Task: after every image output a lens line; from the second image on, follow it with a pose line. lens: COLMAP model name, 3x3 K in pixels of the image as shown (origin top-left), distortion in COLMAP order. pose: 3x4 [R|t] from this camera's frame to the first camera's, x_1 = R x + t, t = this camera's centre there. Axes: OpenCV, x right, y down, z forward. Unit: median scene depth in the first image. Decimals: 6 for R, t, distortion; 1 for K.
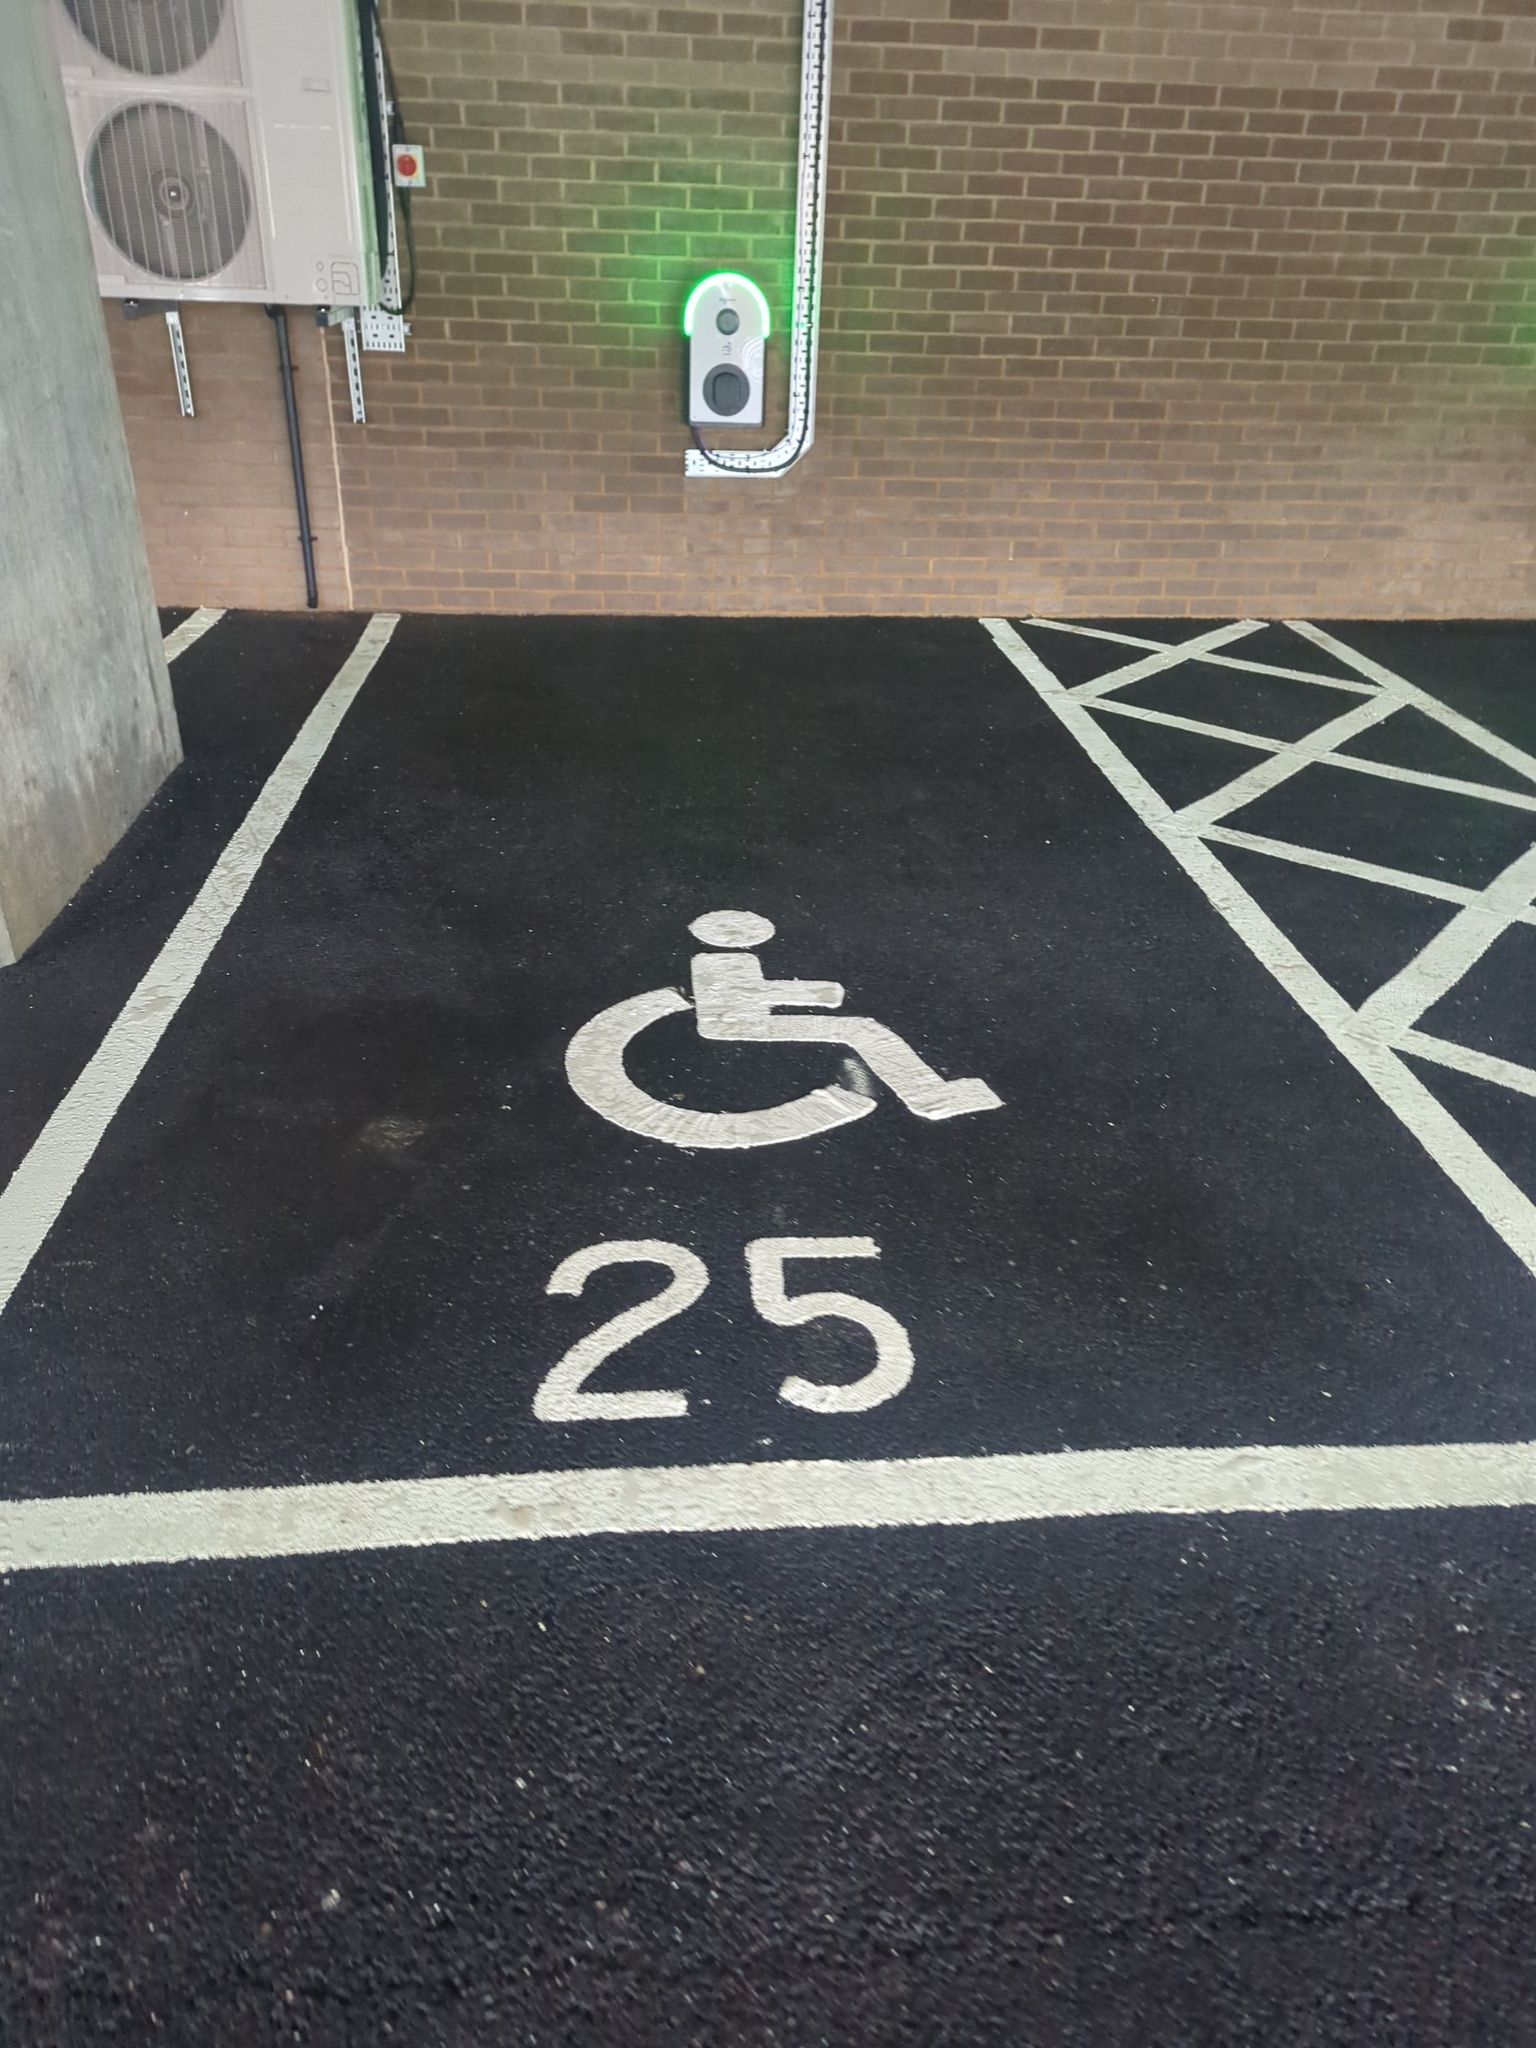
lens RADIAL K [[1477.7, 0, 756.9], [0, 1477.7, 1016.7], [0, 0, 1]] dist [0.067368, -0.060923]
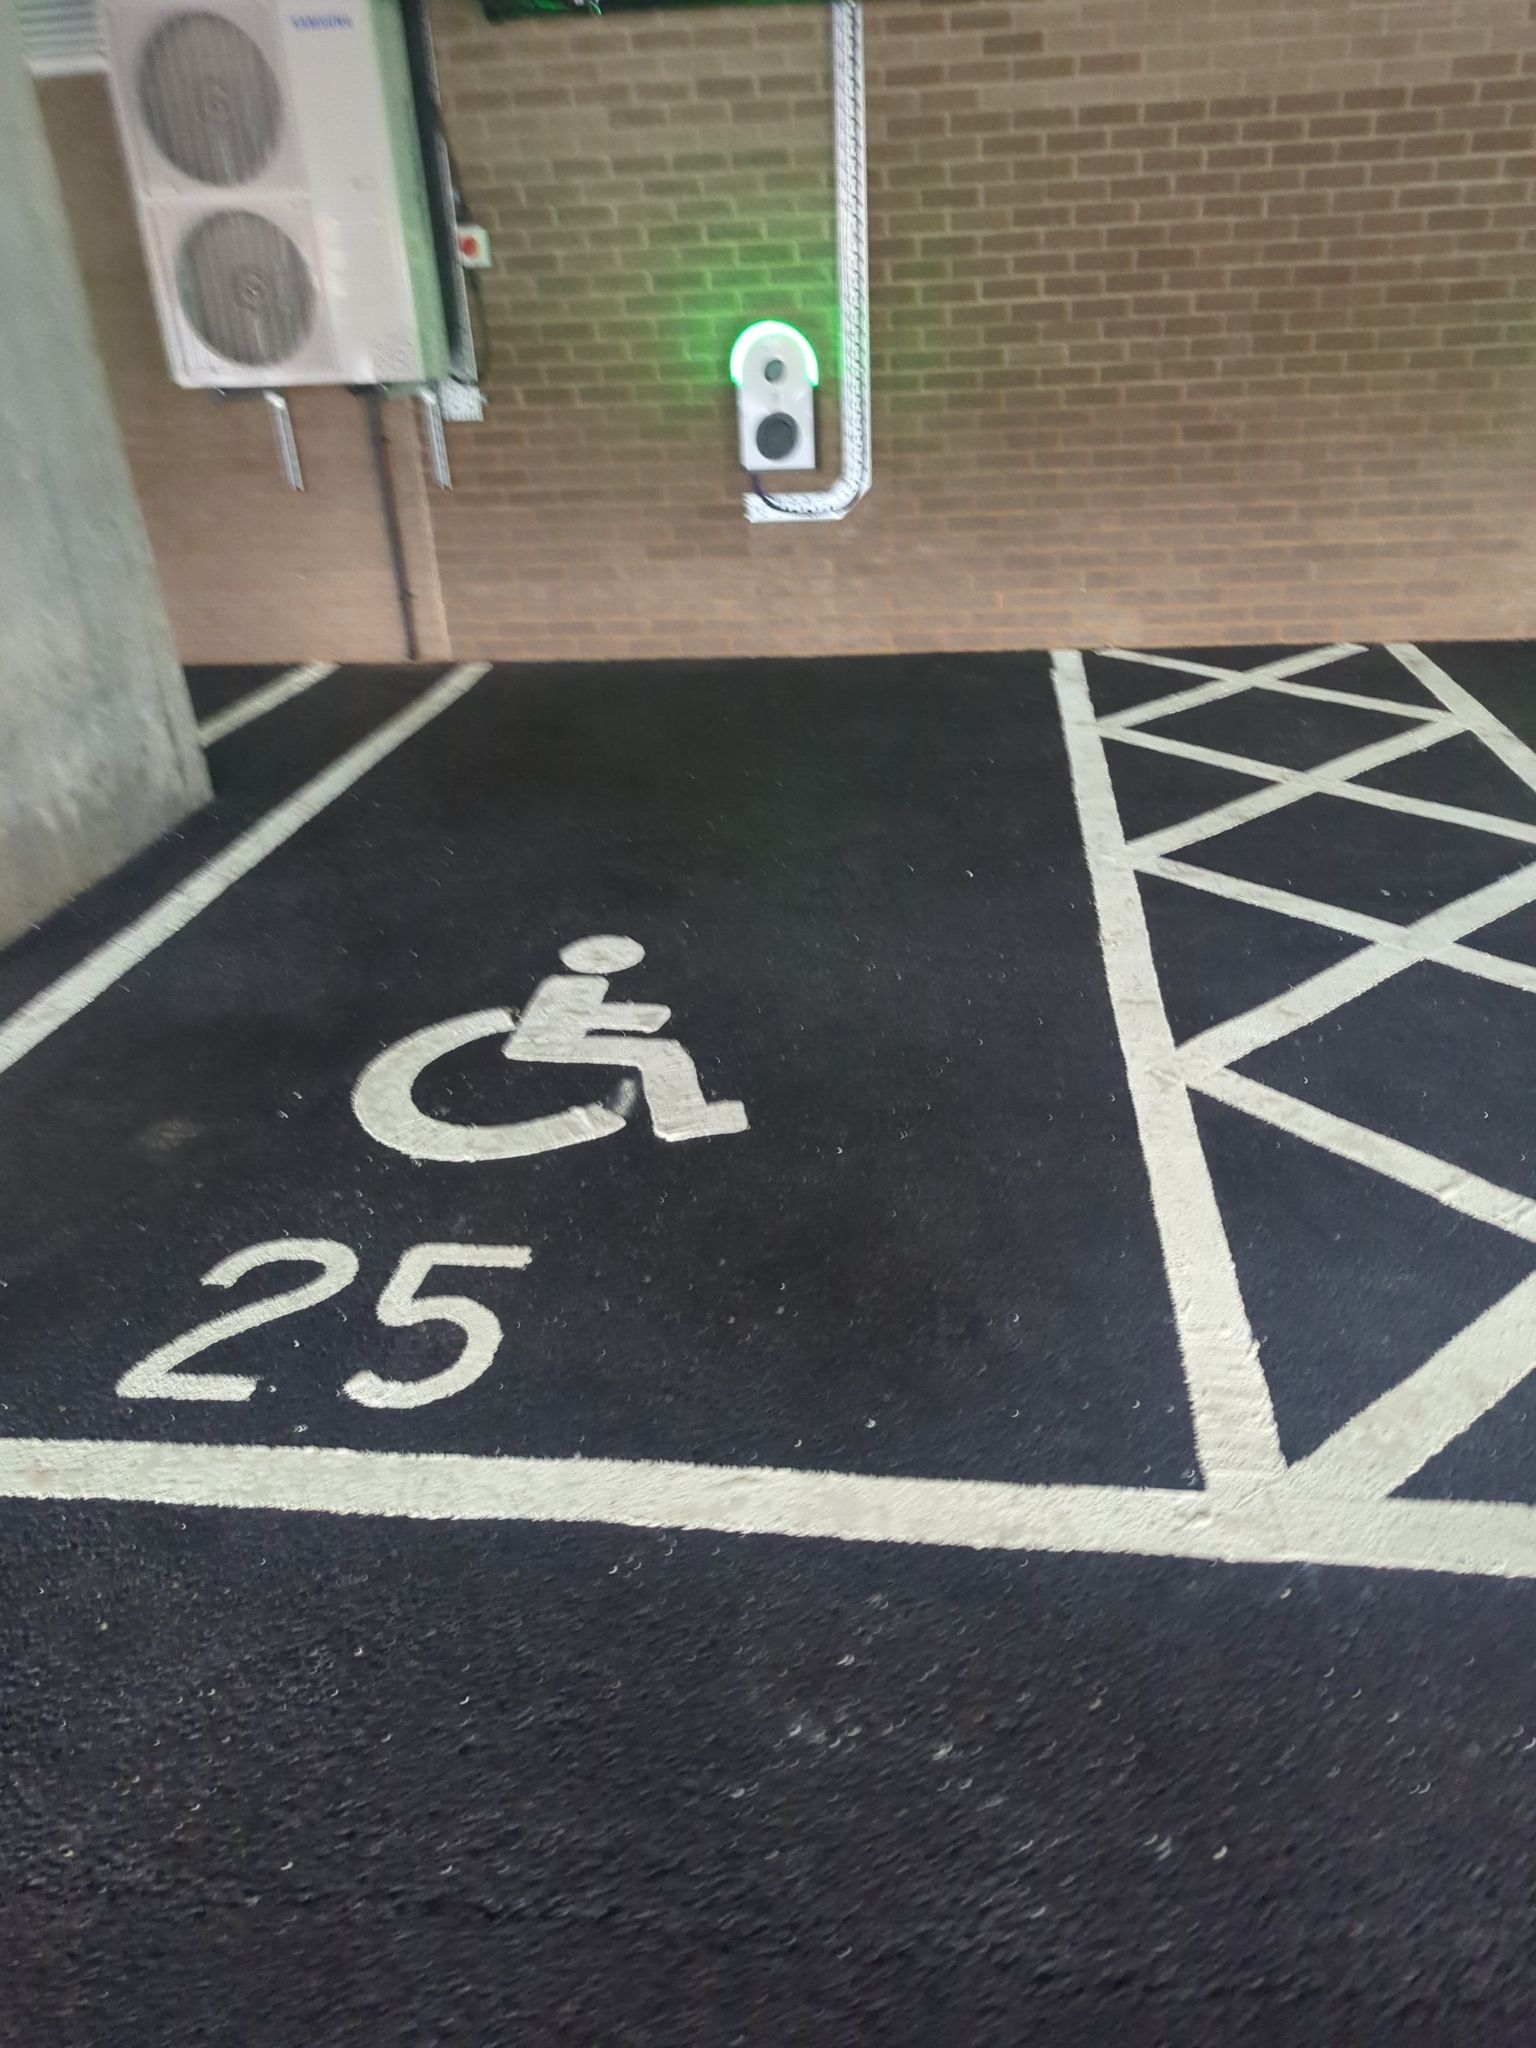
lens RADIAL K [[1475.3, 0, 789.1], [0, 1475.3, 1028.1], [0, 0, 1]] dist [0.062470, -0.054778]
pose [[0.979537, 0.022469, -0.200007, 0.203651], [-0.026497, 0.999496, -0.017484, 0.003890], [0.199513, 0.022425, 0.979638, 0.009750]]
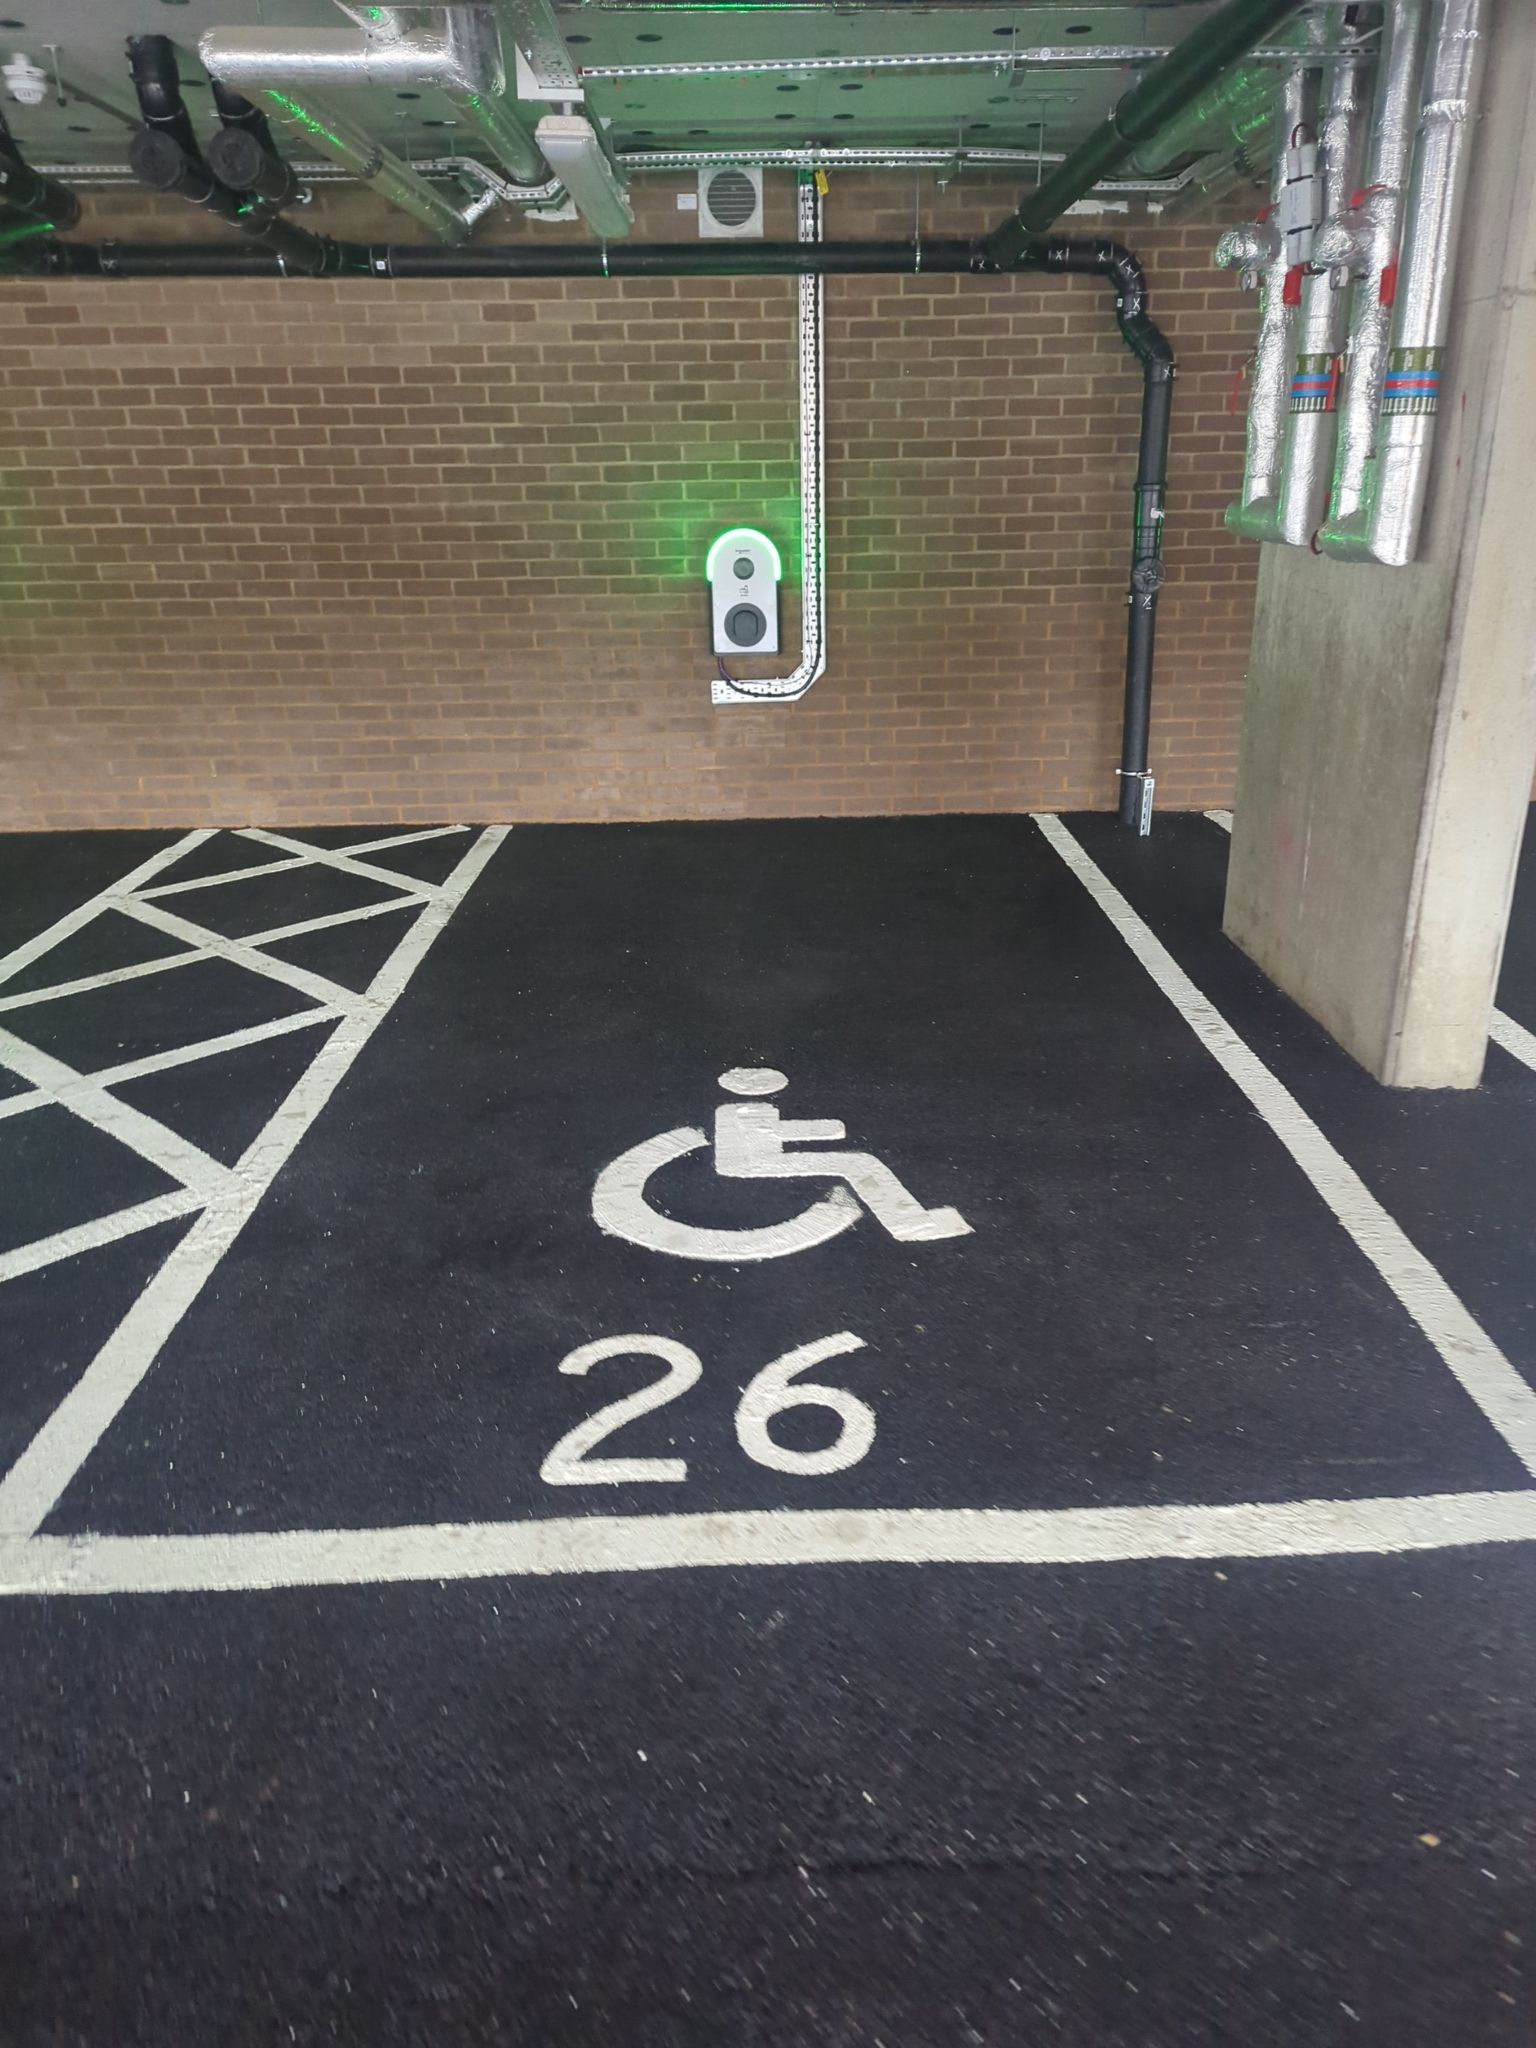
lens RADIAL K [[1475.3, 0, 789.1], [0, 1475.3, 1028.1], [0, 0, 1]] dist [0.062470, -0.054778]
pose [[0.997220, -0.020995, -0.071495, 0.732533], [0.011486, 0.991329, -0.130899, 0.022923], [0.073623, 0.129713, 0.988814, -0.016384]]
